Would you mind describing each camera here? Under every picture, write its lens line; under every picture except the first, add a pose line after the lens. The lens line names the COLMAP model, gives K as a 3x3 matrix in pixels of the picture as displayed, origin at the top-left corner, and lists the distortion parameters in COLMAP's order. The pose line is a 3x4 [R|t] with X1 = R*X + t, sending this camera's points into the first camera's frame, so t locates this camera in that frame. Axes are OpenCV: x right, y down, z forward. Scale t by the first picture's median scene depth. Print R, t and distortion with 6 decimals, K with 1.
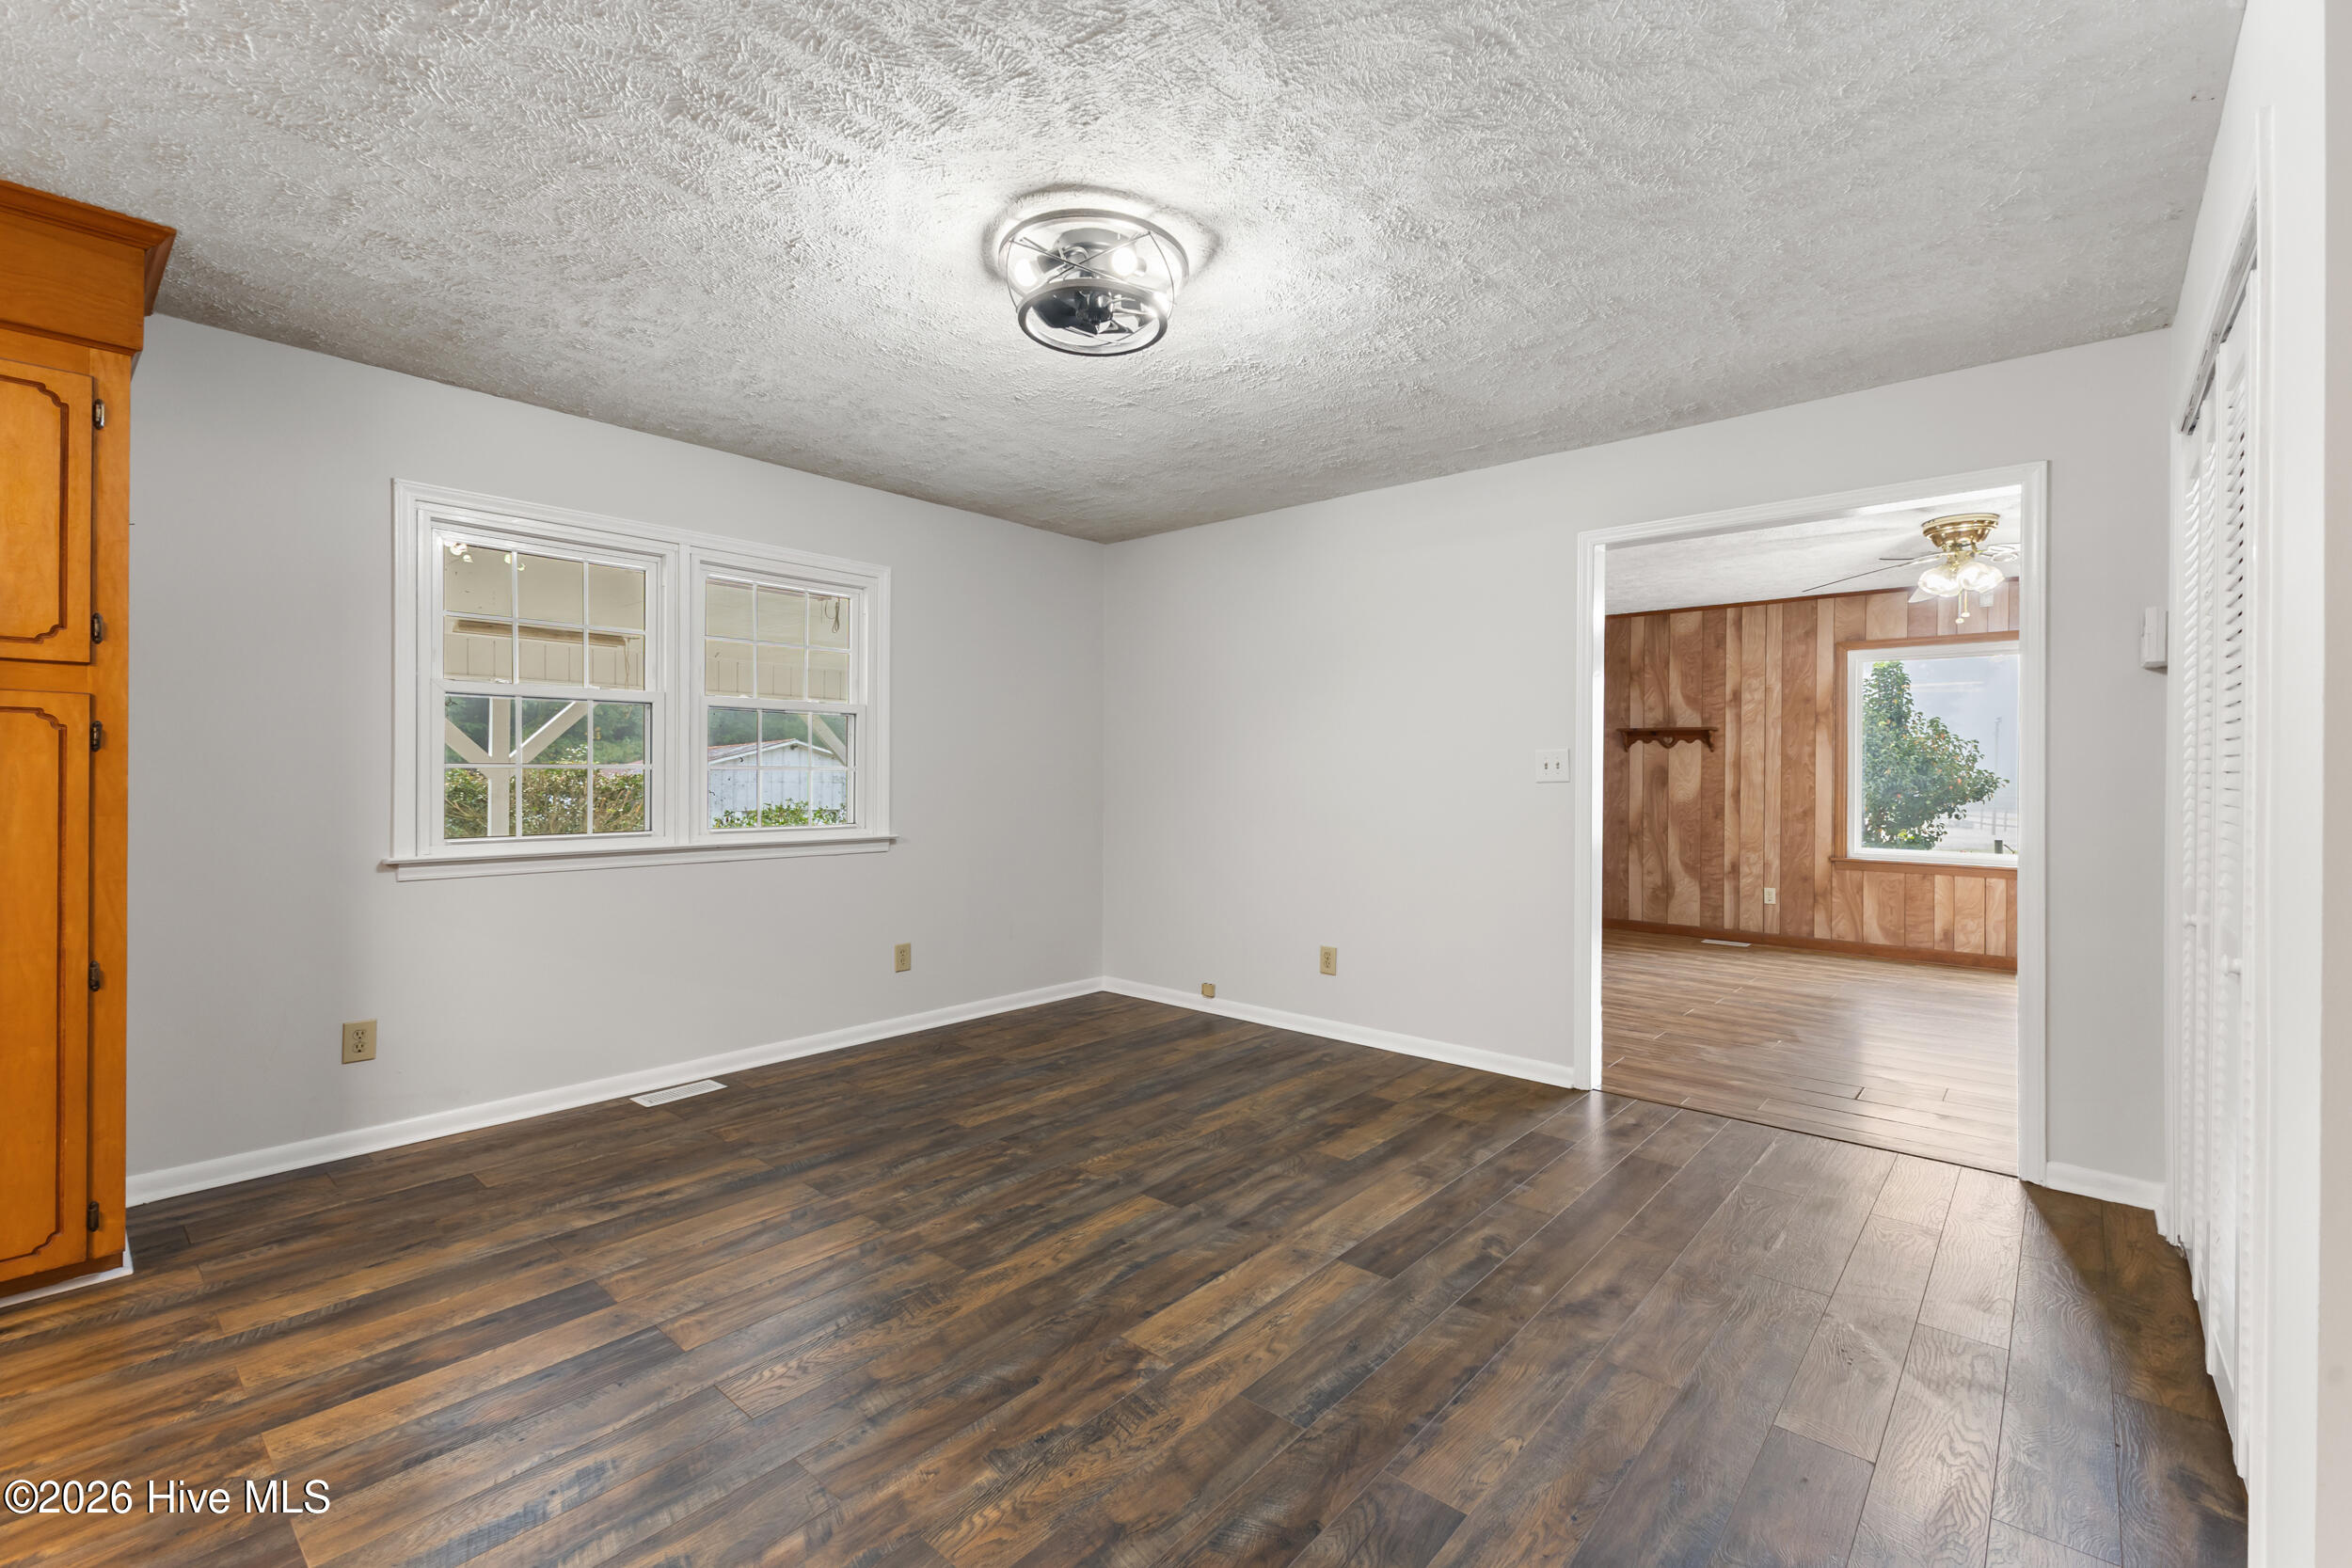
lens RADIAL K [[1014.9, 0, 1186.3], [0, 1014.9, 772.6], [0, 0, 1]] dist [0.010429, -0.003128]
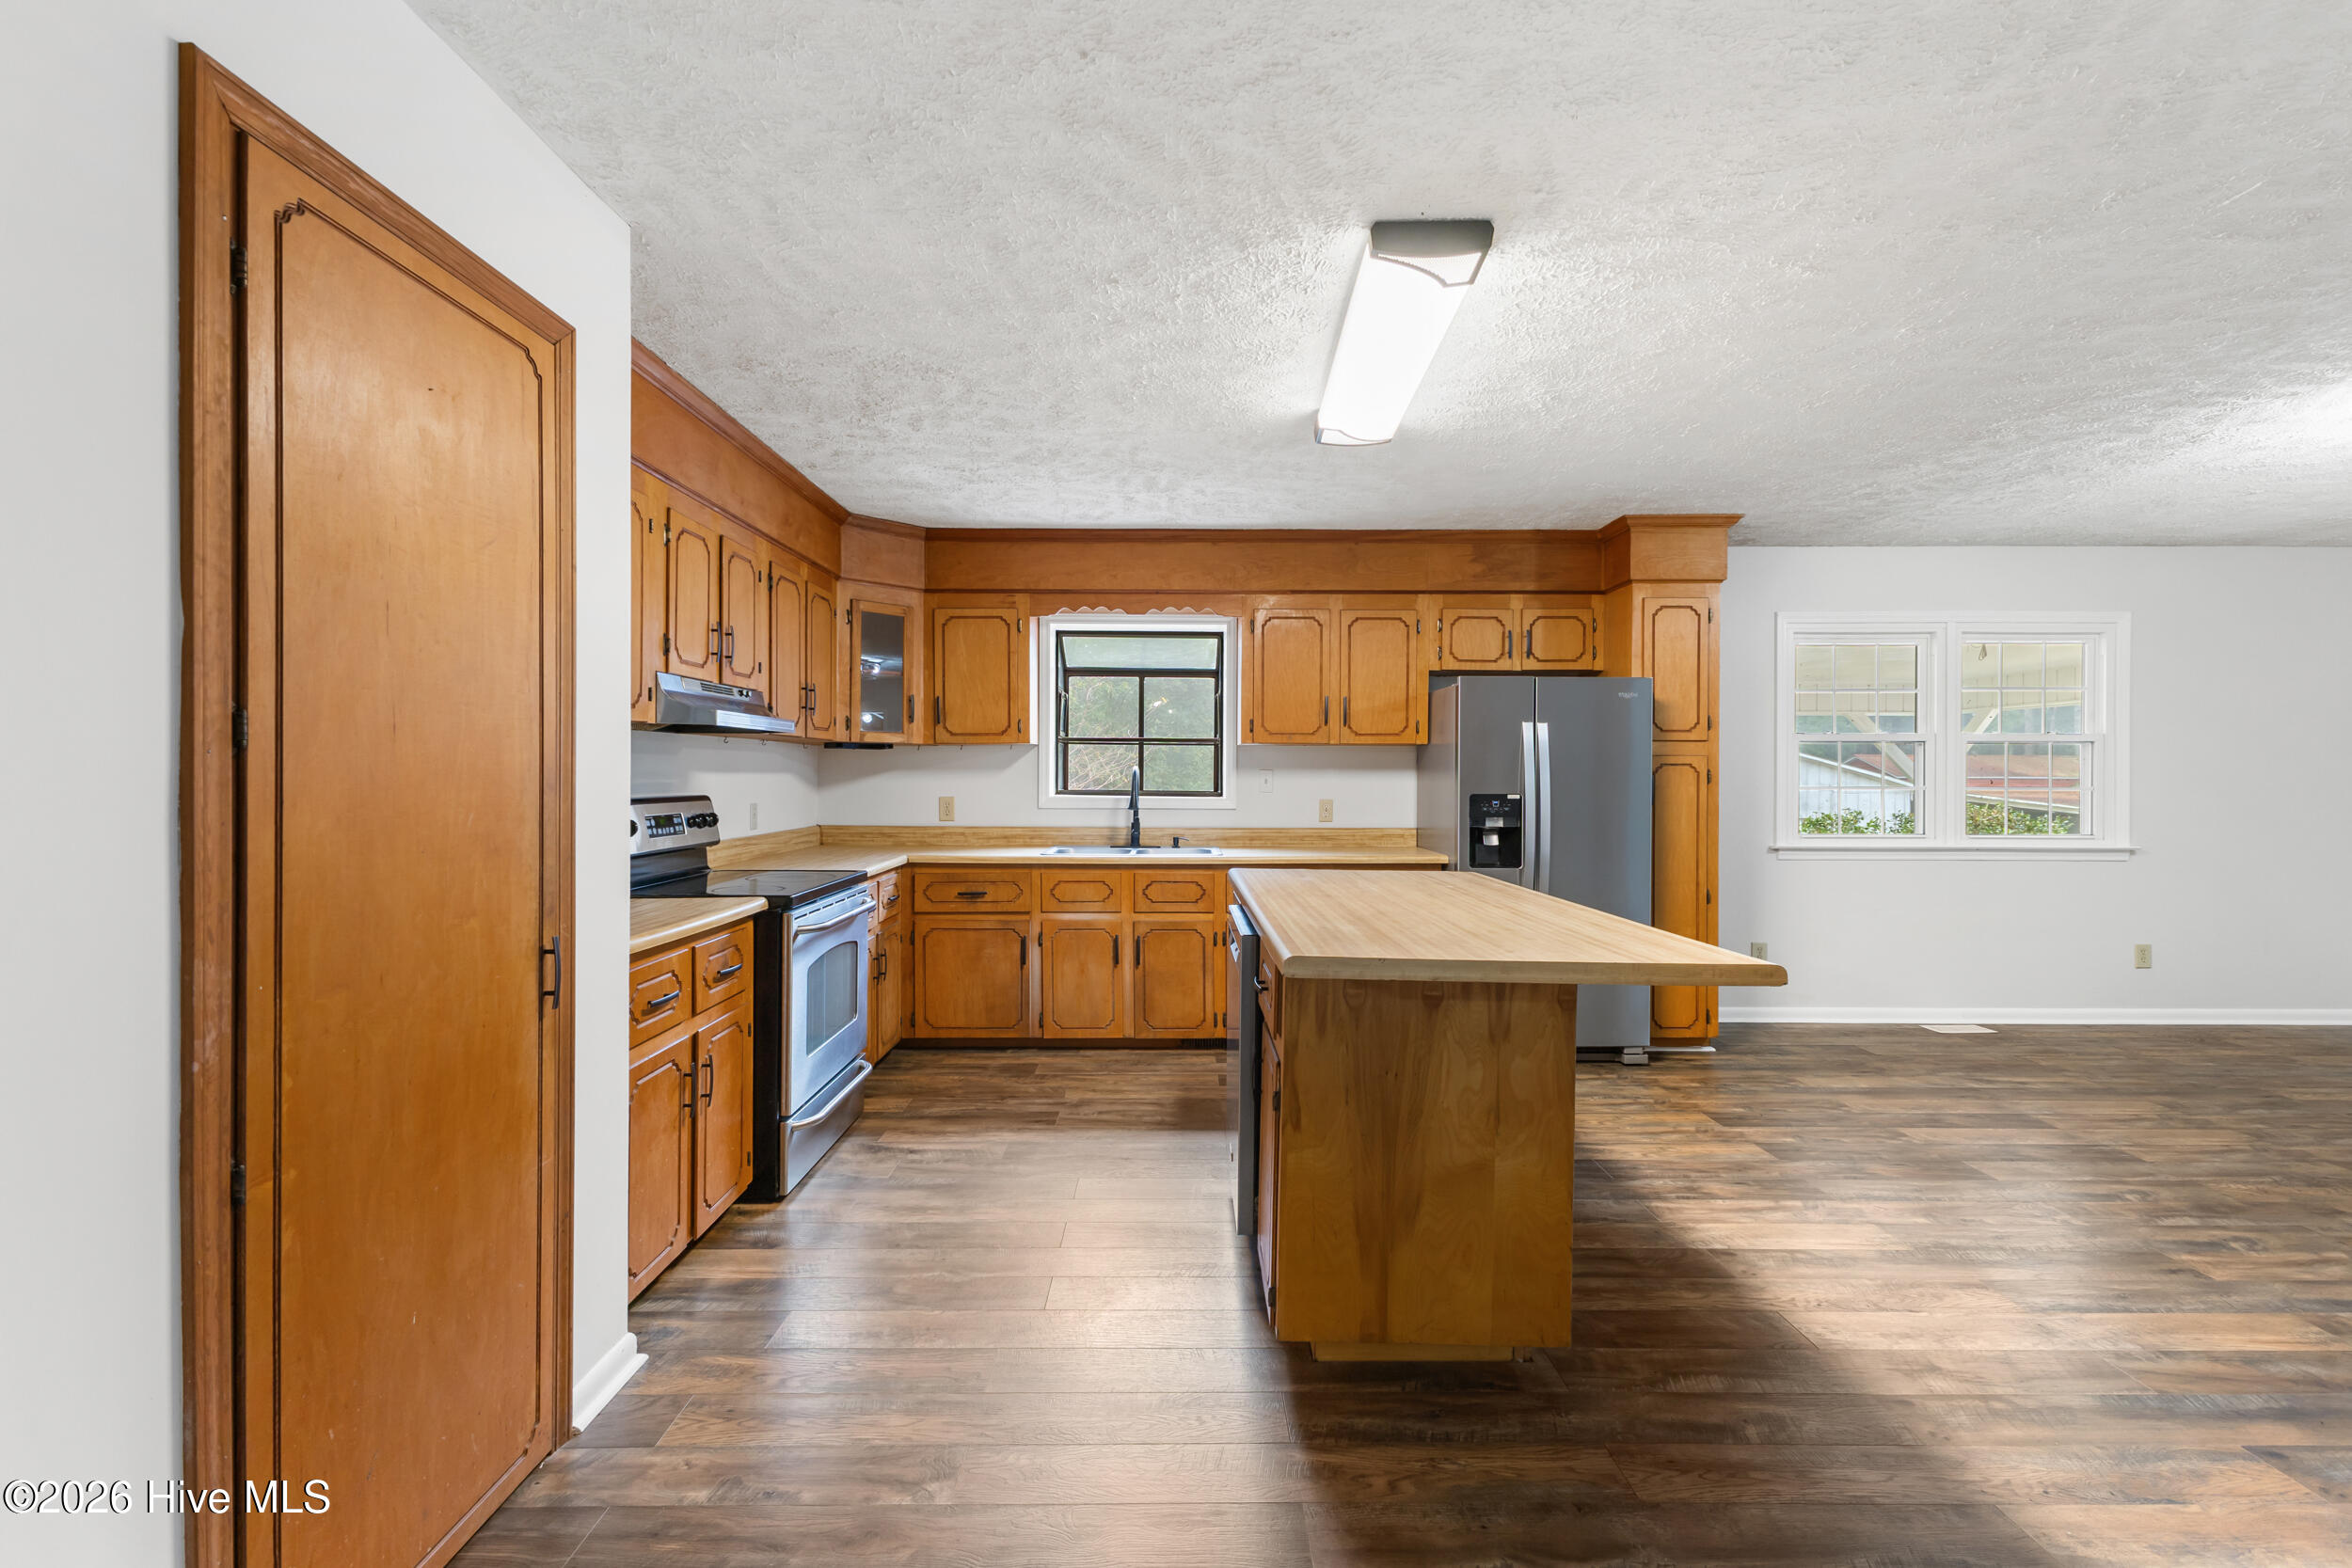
lens RADIAL K [[1014.9, 0, 1173.0], [0, 1014.9, 775.1], [0, 0, 1]] dist [0.010429, -0.003128]
pose [[0.656240, -0.002962, -0.754546, -0.199745], [0.001422, 0.999995, -0.002689, -0.026812], [0.754551, 0.000692, 0.656241, -0.862633]]
